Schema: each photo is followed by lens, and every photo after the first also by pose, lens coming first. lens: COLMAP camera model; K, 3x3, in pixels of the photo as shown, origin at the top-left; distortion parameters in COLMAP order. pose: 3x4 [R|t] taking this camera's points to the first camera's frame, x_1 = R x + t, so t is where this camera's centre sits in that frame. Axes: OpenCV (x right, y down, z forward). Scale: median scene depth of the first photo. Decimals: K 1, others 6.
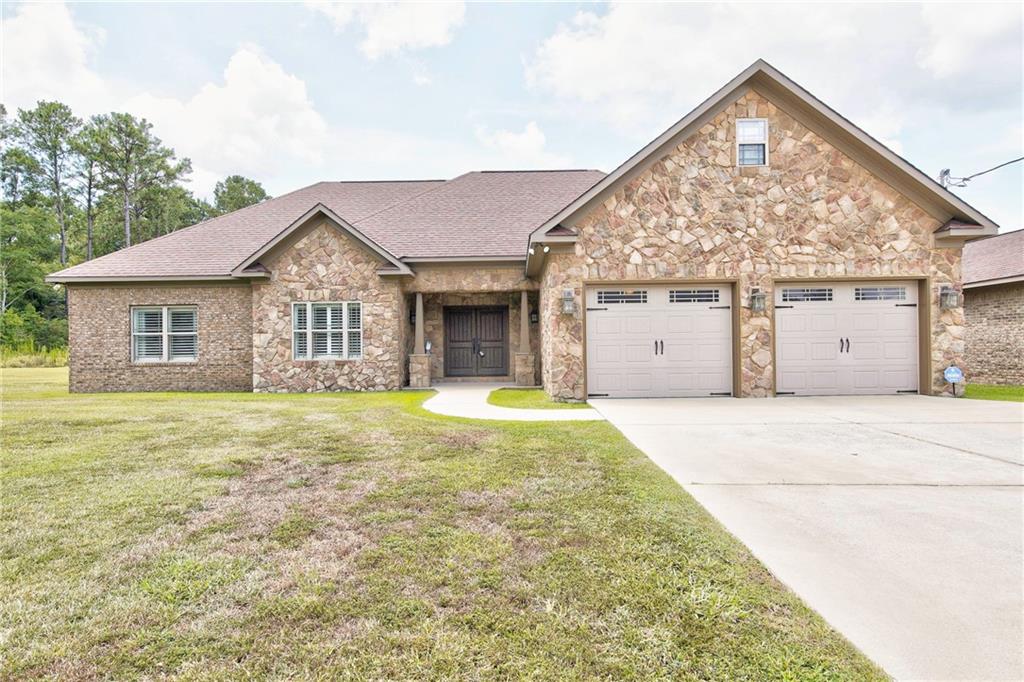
lens RADIAL K [[537.6, 0, 507.2], [0, 537.6, 341.2], [0, 0, 1]] dist [-0.010288, 0.001435]
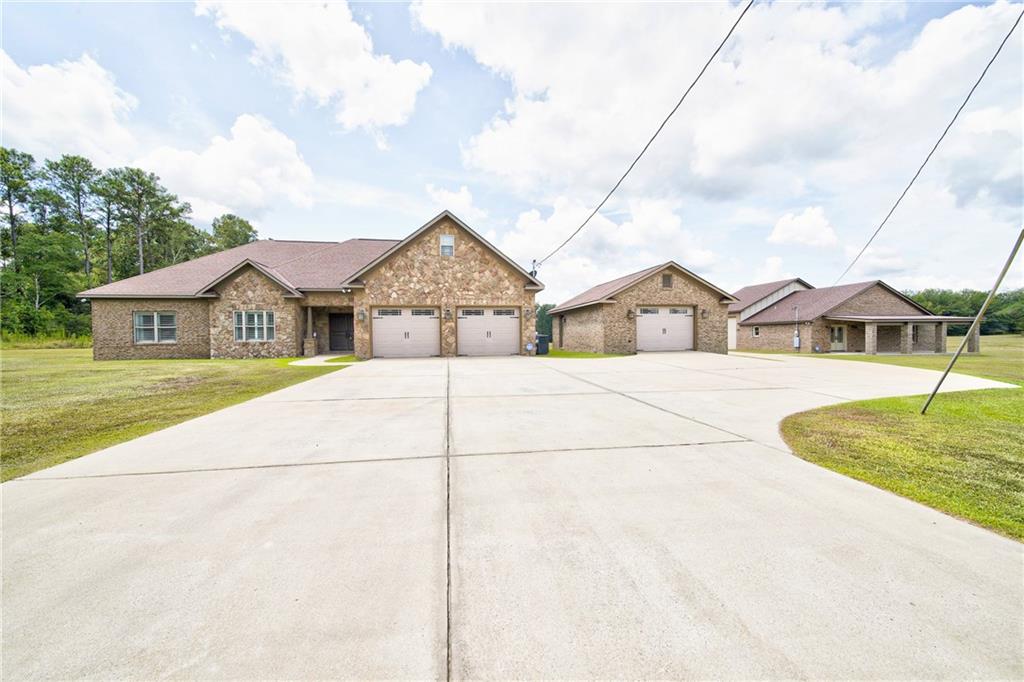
lens RADIAL K [[356.0, 0, 519.2], [0, 356.0, 342.5], [0, 0, 1]] dist [-0.015244, 0.000147]
pose [[0.980641, -0.002001, 0.195804, 0.330574], [-0.004242, 0.999496, 0.031460, -0.005124], [-0.195769, -0.031681, 0.980138, -0.397081]]
